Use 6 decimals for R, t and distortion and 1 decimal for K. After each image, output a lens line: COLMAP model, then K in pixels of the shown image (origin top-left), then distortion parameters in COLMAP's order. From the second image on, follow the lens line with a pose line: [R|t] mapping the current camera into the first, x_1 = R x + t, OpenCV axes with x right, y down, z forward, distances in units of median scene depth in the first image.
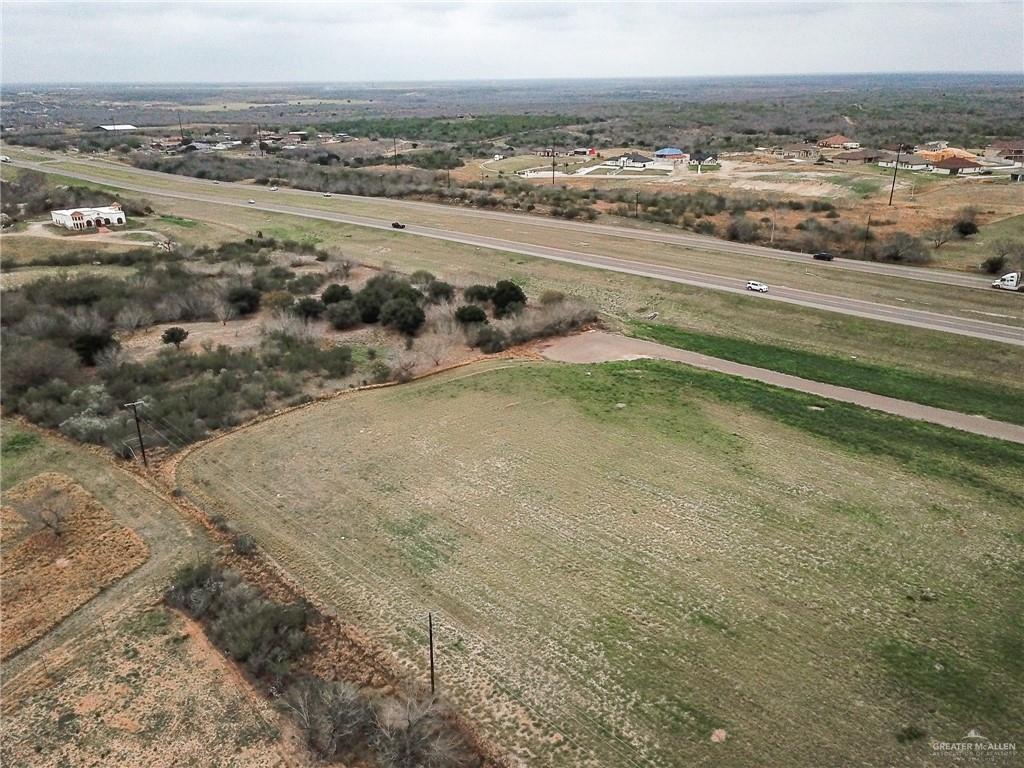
lens RADIAL K [[782.0, 0, 517.0], [0, 782.0, 389.2], [0, 0, 1]] dist [0.026982, 0.002793]
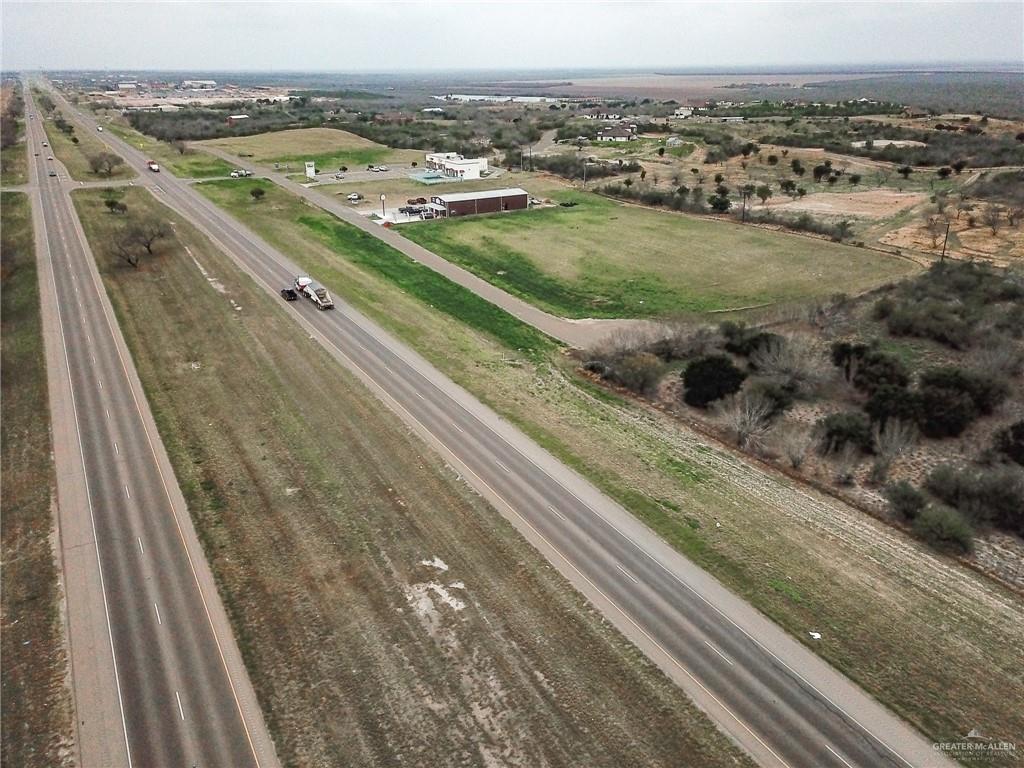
lens RADIAL K [[782.0, 0, 516.4], [0, 782.0, 382.5], [0, 0, 1]] dist [0.026982, 0.002793]
pose [[-0.966537, -0.076511, 0.244852, -0.019592], [0.114121, 0.726588, 0.677529, -0.749397], [-0.229745, 0.682800, -0.693543, 1.980975]]
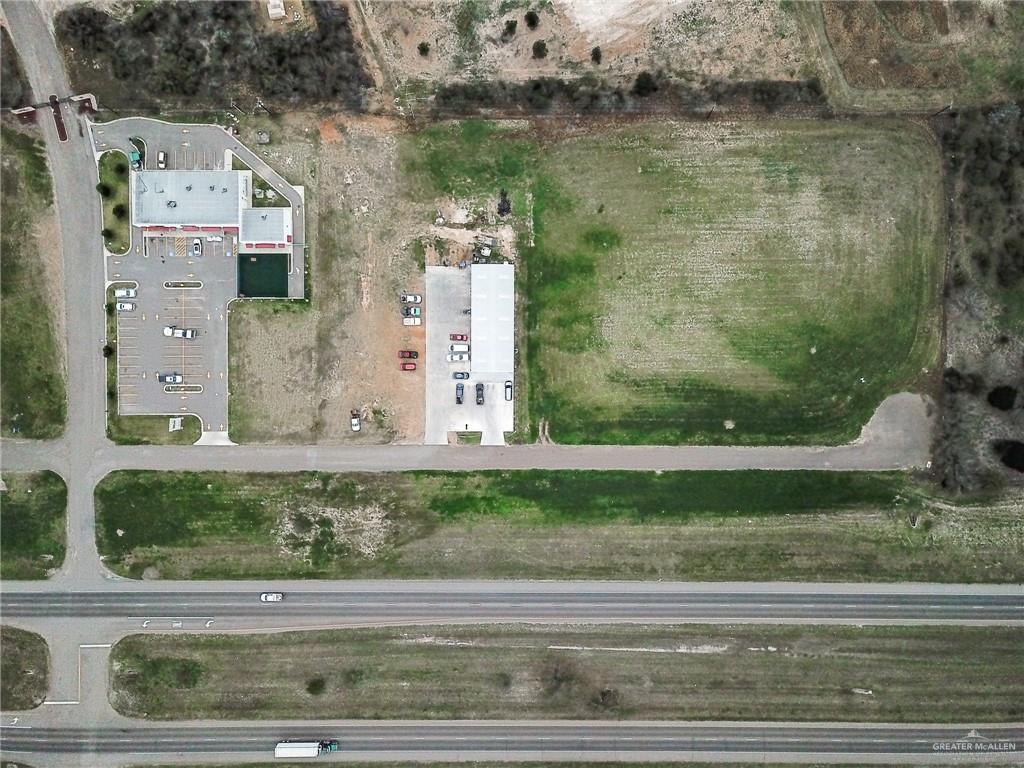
lens RADIAL K [[782.0, 0, 508.5], [0, 782.0, 380.3], [0, 0, 1]] dist [0.026982, 0.002793]
pose [[-0.706940, 0.706726, 0.027814, 0.562621], [-0.249804, -0.286284, 0.925008, -1.324352], [0.661690, 0.646977, 0.378928, -0.043329]]
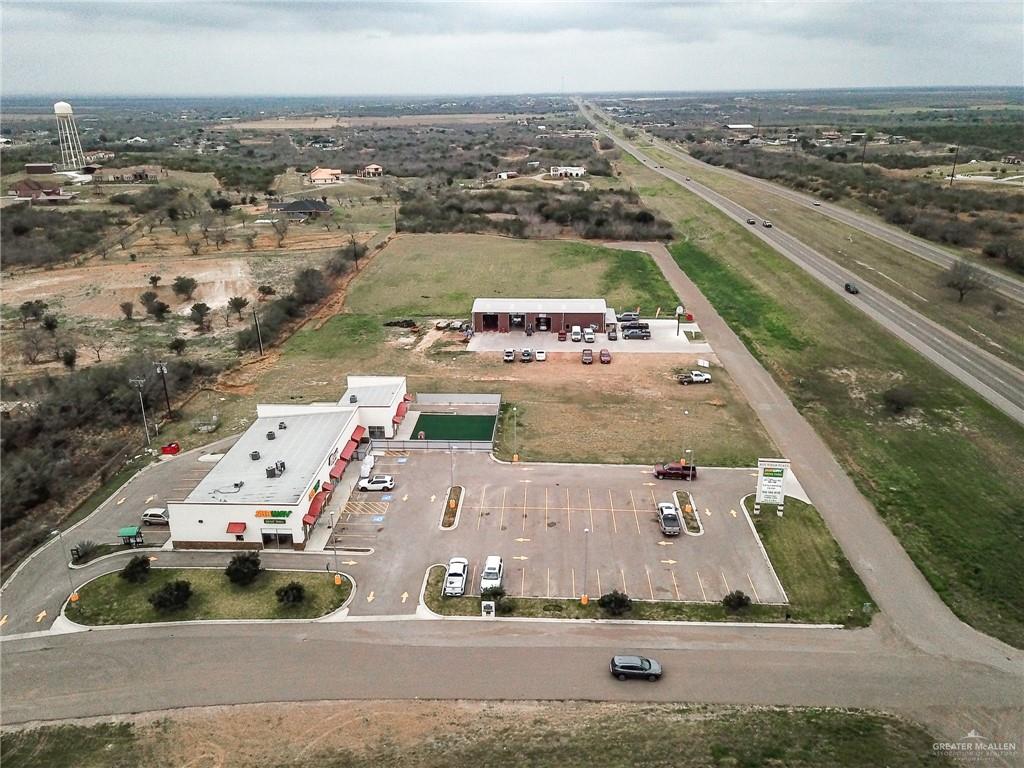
lens RADIAL K [[782.0, 0, 517.7], [0, 782.0, 392.0], [0, 0, 1]] dist [0.026982, 0.002793]
pose [[0.674832, 0.271807, -0.686093, 1.425746], [-0.272699, 0.955743, 0.110411, 0.161160], [0.685739, 0.112588, 0.719087, -0.477803]]
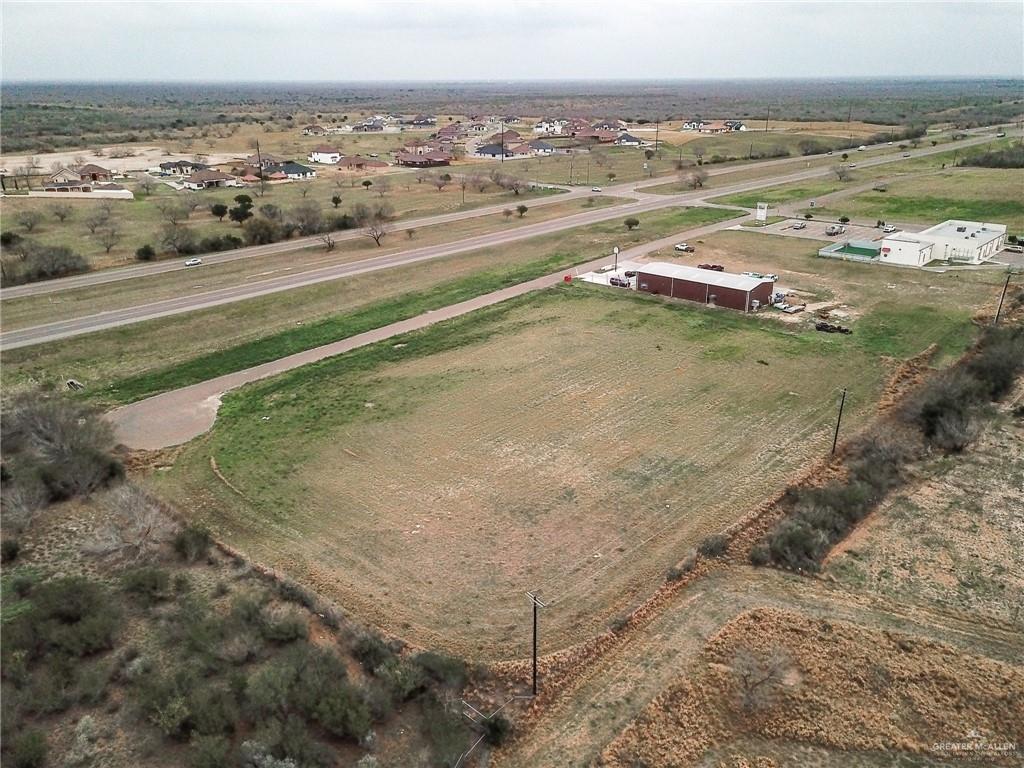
lens RADIAL K [[782.0, 0, 516.2], [0, 782.0, 386.9], [0, 0, 1]] dist [0.026982, 0.002793]
pose [[-0.036203, -0.356145, 0.933729, -0.749544], [0.376063, 0.860807, 0.342912, -0.254702], [-0.925887, 0.363555, 0.102769, 0.668219]]
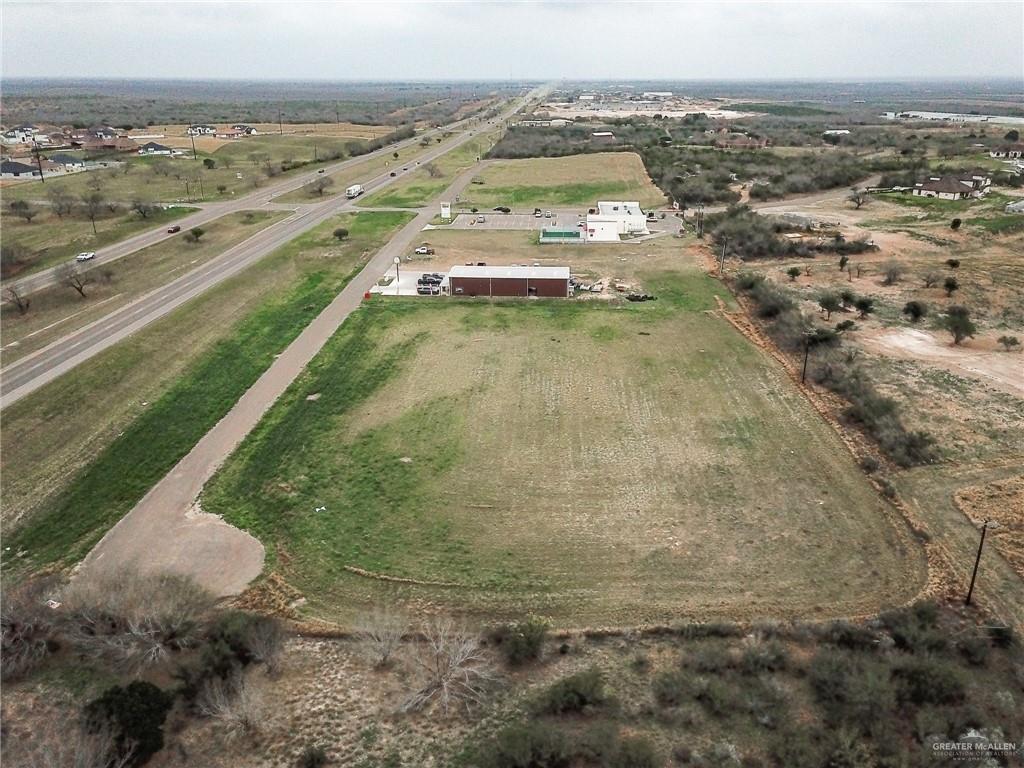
lens RADIAL K [[782.0, 0, 516.4], [0, 782.0, 388.7], [0, 0, 1]] dist [0.026982, 0.002793]
pose [[-0.659337, -0.266592, 0.702995, -0.514936], [0.287516, 0.774551, 0.563388, -0.472016], [-0.694700, 0.573585, -0.434041, 1.170197]]
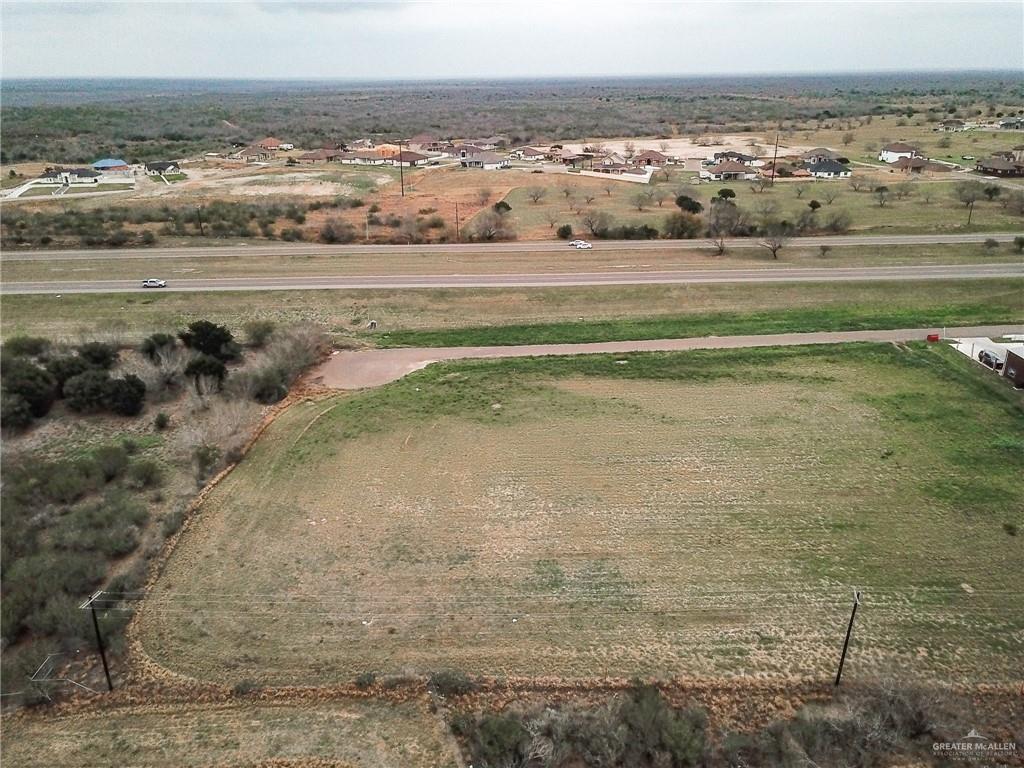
lens RADIAL K [[782.0, 0, 518.6], [0, 782.0, 390.2], [0, 0, 1]] dist [0.026982, 0.002793]
pose [[0.703672, -0.262427, 0.660286, -0.462378], [0.265380, 0.959112, 0.098377, -0.083196], [-0.659105, 0.106002, 0.744543, 0.227698]]
